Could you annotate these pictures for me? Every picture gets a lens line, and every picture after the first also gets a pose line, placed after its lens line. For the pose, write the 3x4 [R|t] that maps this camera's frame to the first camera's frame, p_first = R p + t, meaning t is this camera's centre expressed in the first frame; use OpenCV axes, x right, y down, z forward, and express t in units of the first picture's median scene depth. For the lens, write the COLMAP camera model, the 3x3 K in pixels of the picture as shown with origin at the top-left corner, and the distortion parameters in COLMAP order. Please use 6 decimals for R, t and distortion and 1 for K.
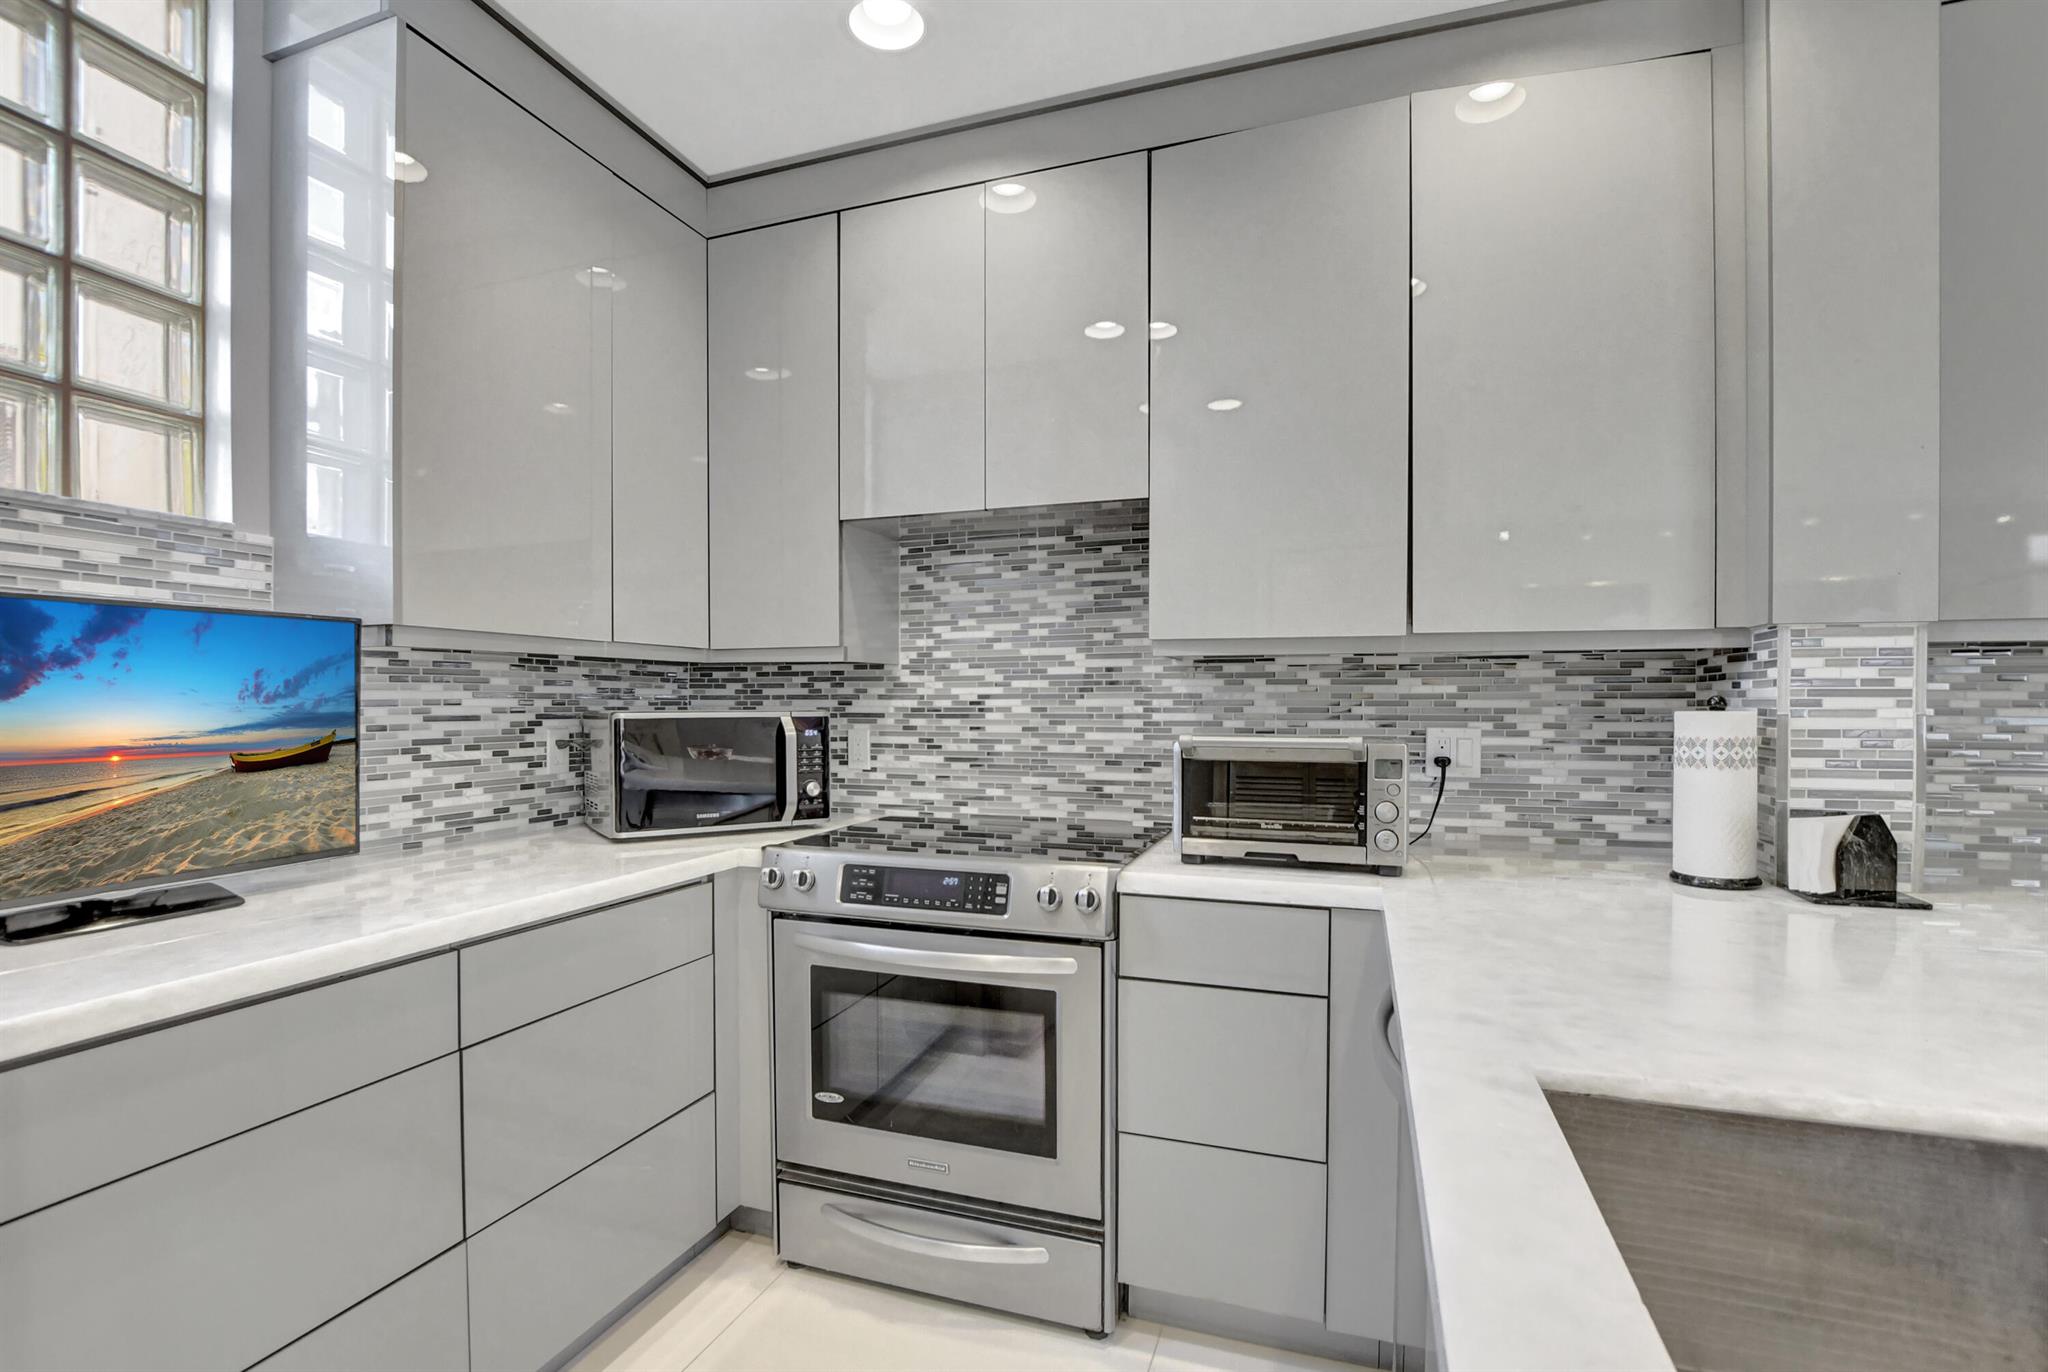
lens RADIAL K [[942.3, 0, 1000.6], [0, 942.3, 720.2], [0, 0, 1]] dist [-0.040577, 0.000226]
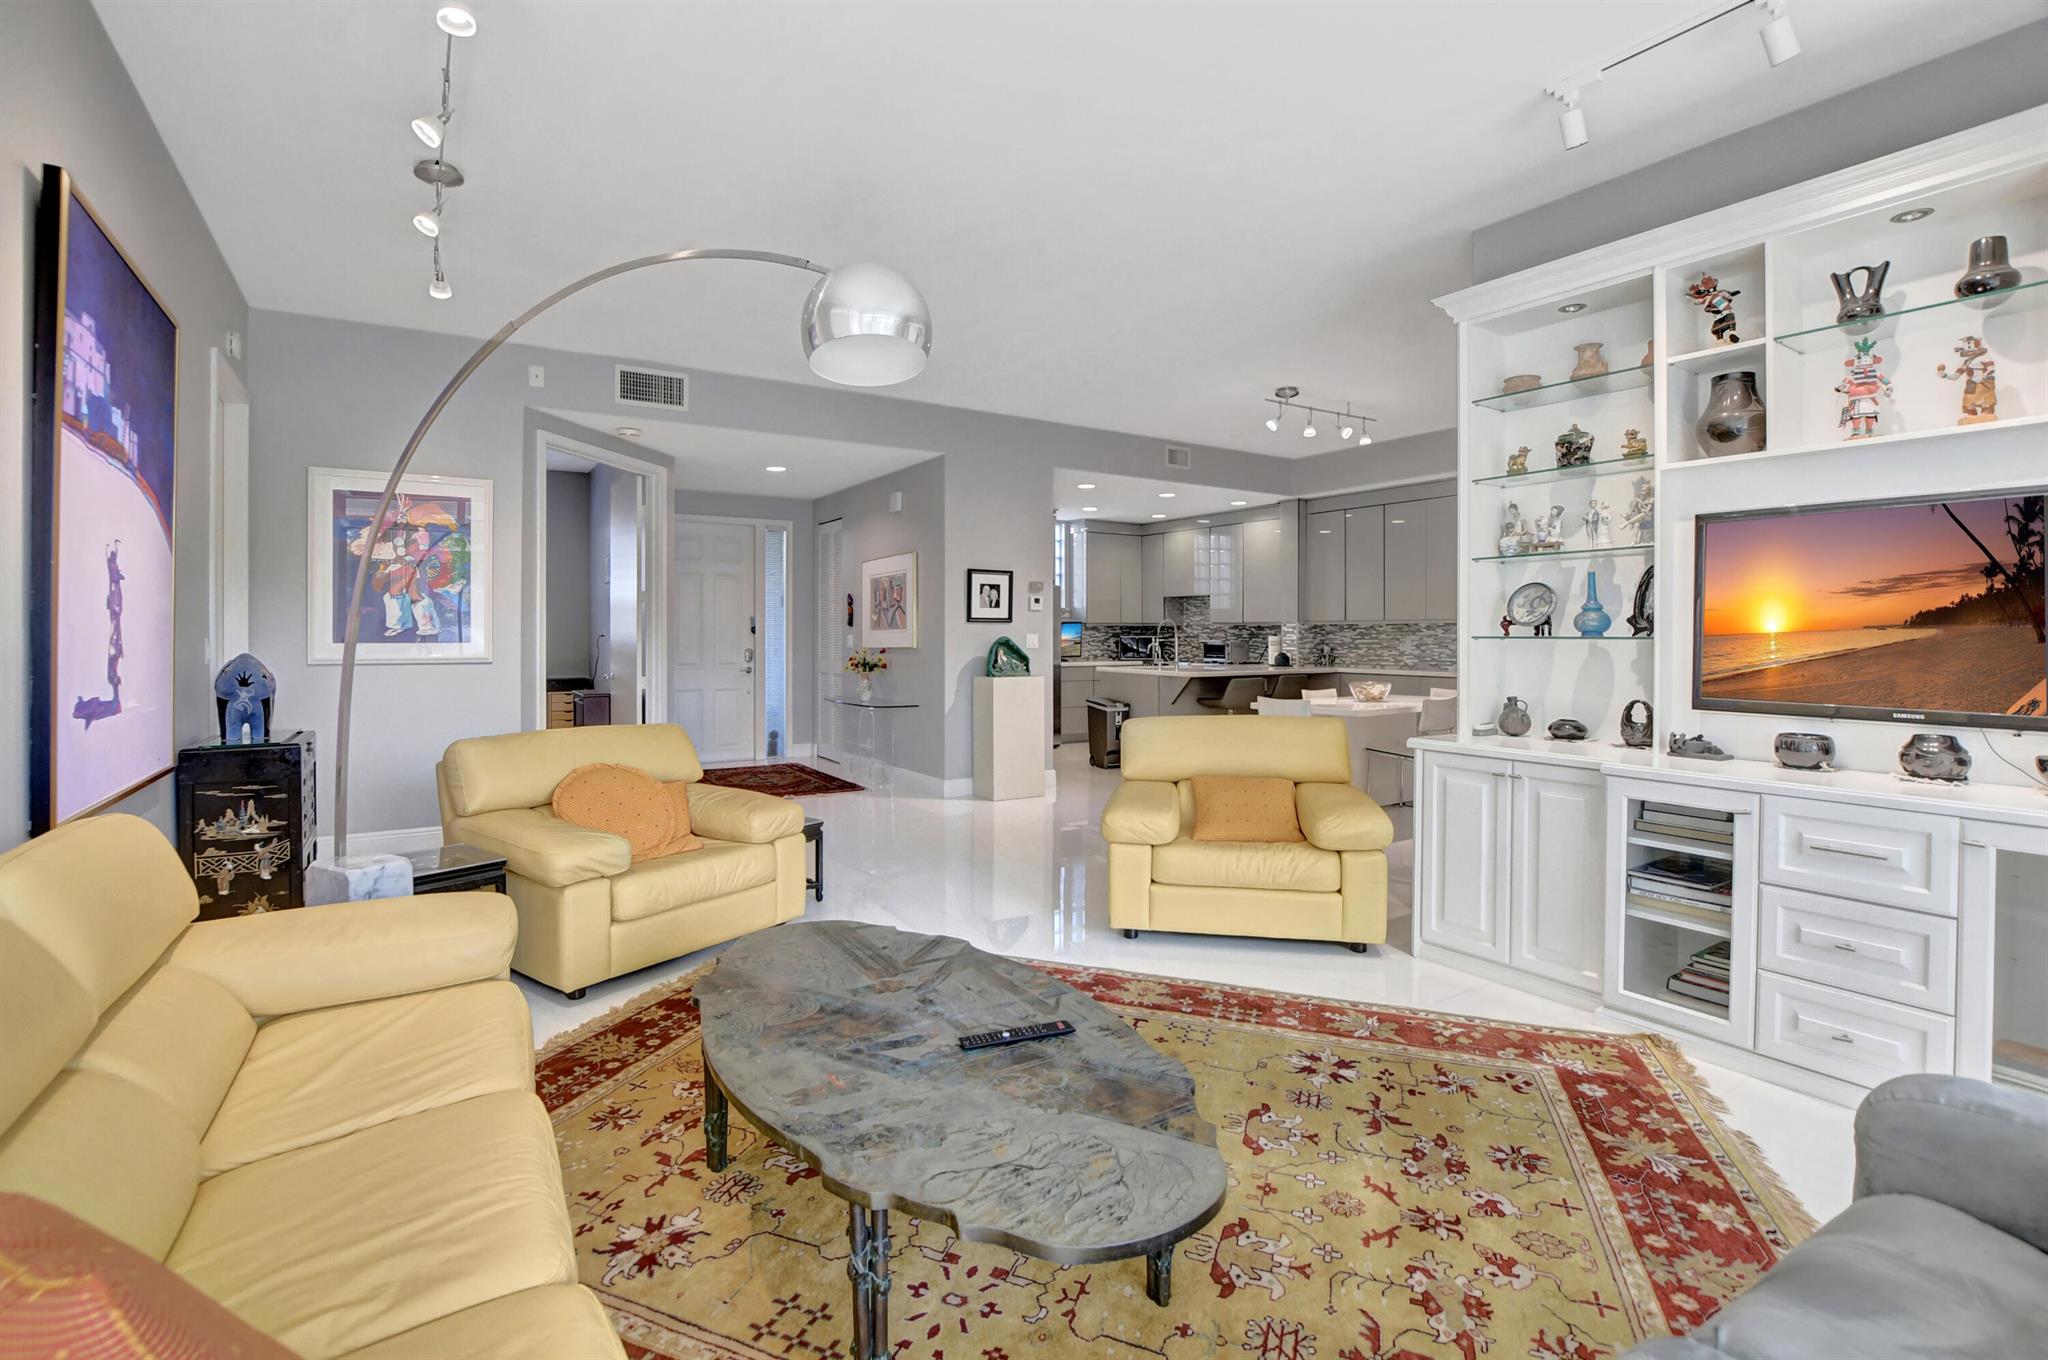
lens RADIAL K [[931.9, 0, 1009.1], [0, 931.9, 649.2], [0, 0, 1]] dist [-0.023429, 0.000531]
pose [[0.800846, 0.013408, -0.598720, 2.358319], [-0.014641, 0.999889, 0.002807, 0.063674], [0.598692, 0.006518, 0.800953, -3.796062]]
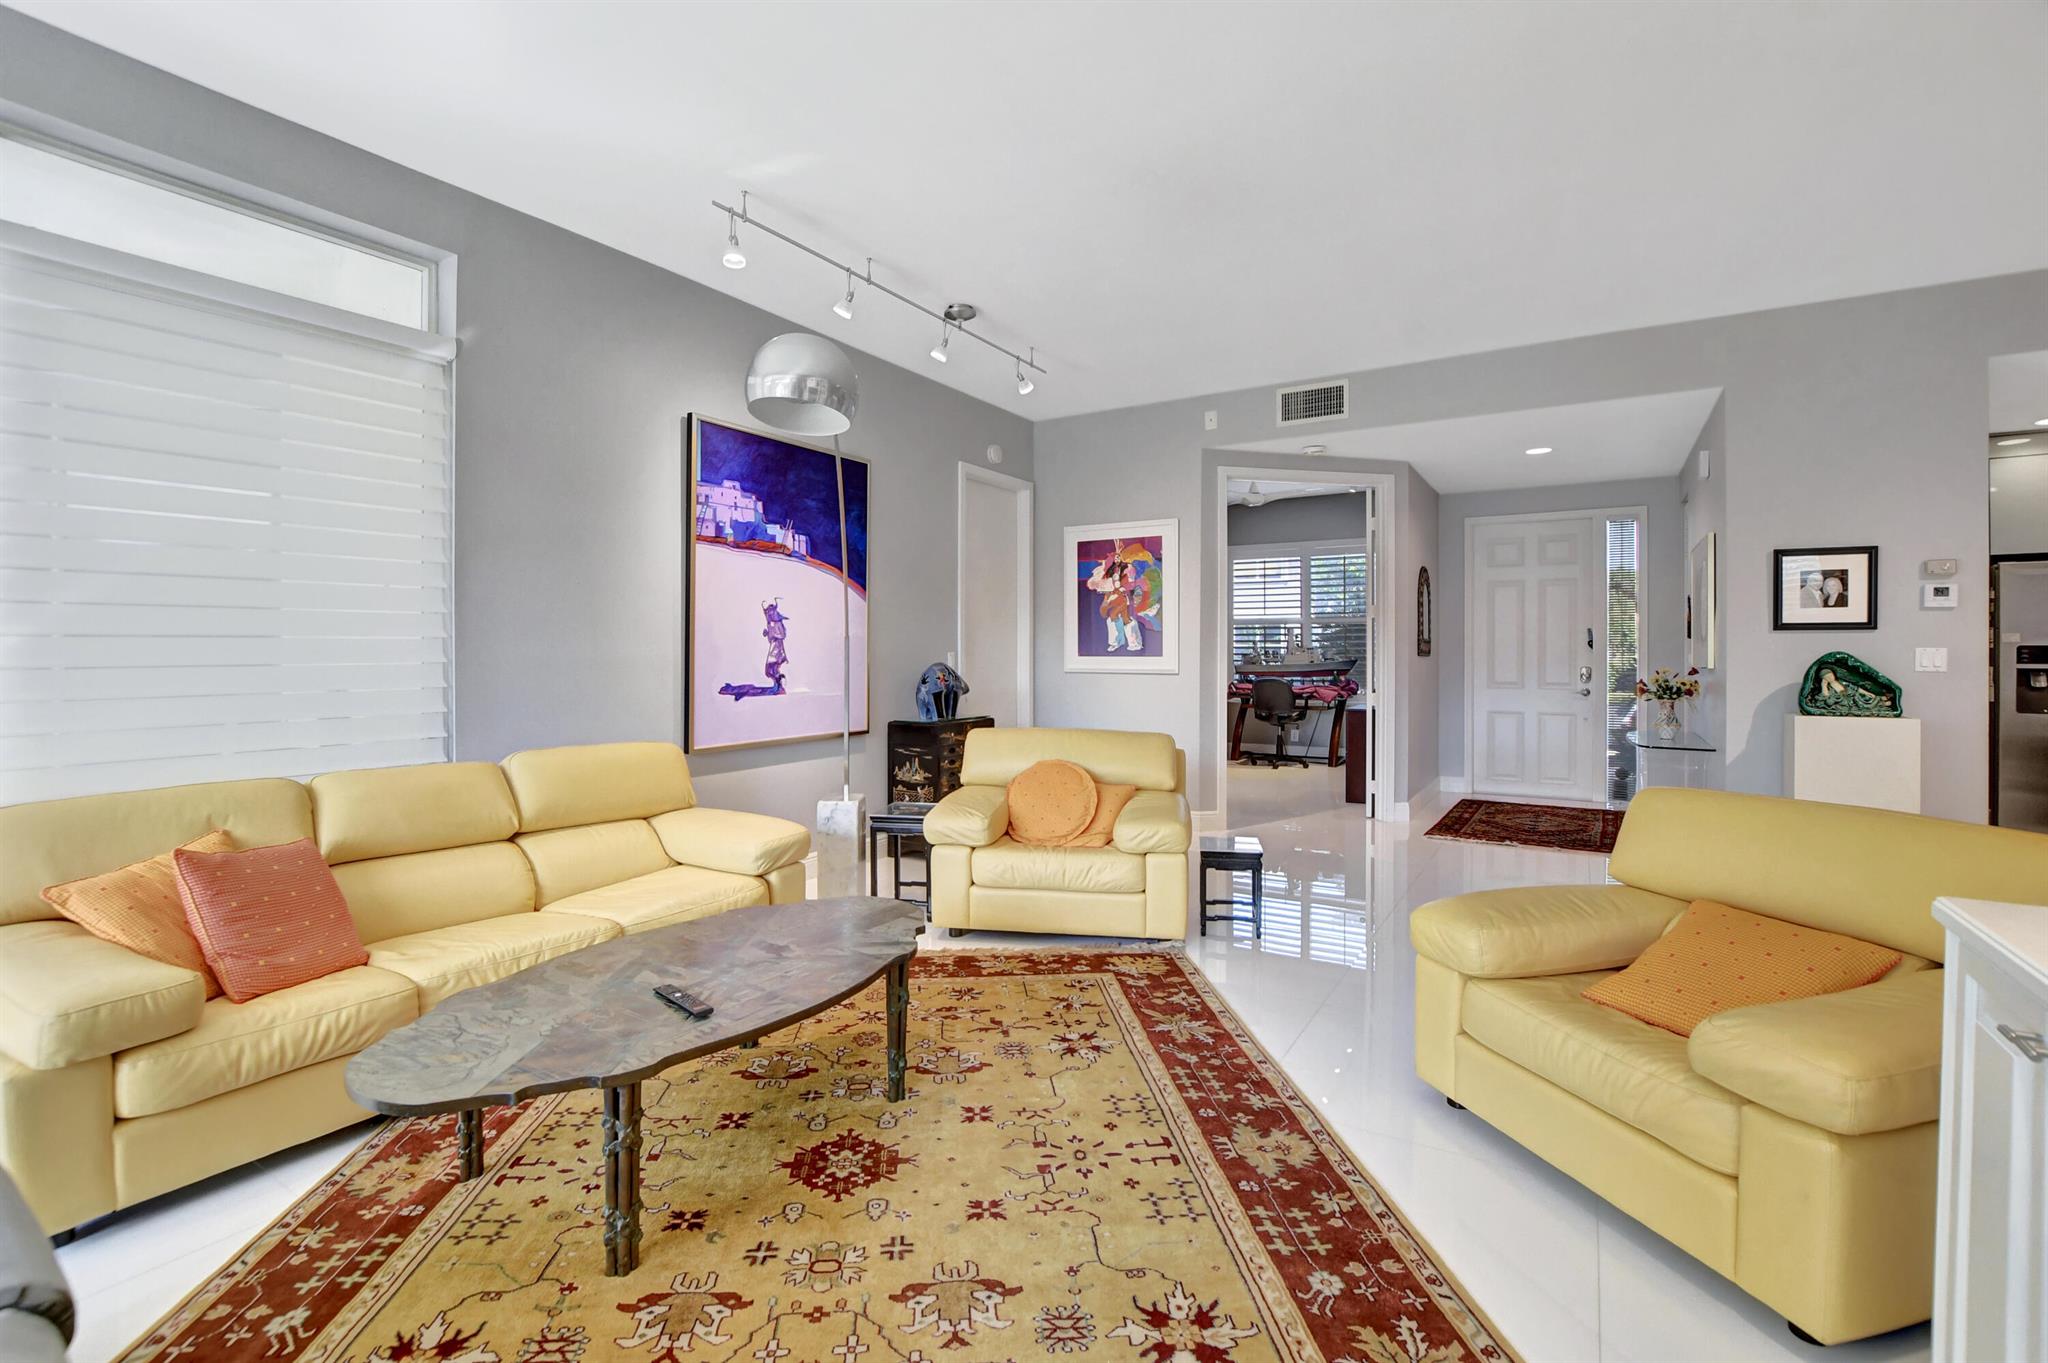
lens RADIAL K [[923.9, 0, 994.6], [0, 923.9, 670.1], [0, 0, 1]] dist [-0.032606, 0.001992]
pose [[-0.210698, 0.023754, -0.977263, 2.748375], [-0.015828, 0.999491, 0.027706, 0.041314], [0.977423, 0.021306, -0.210215, -2.491383]]
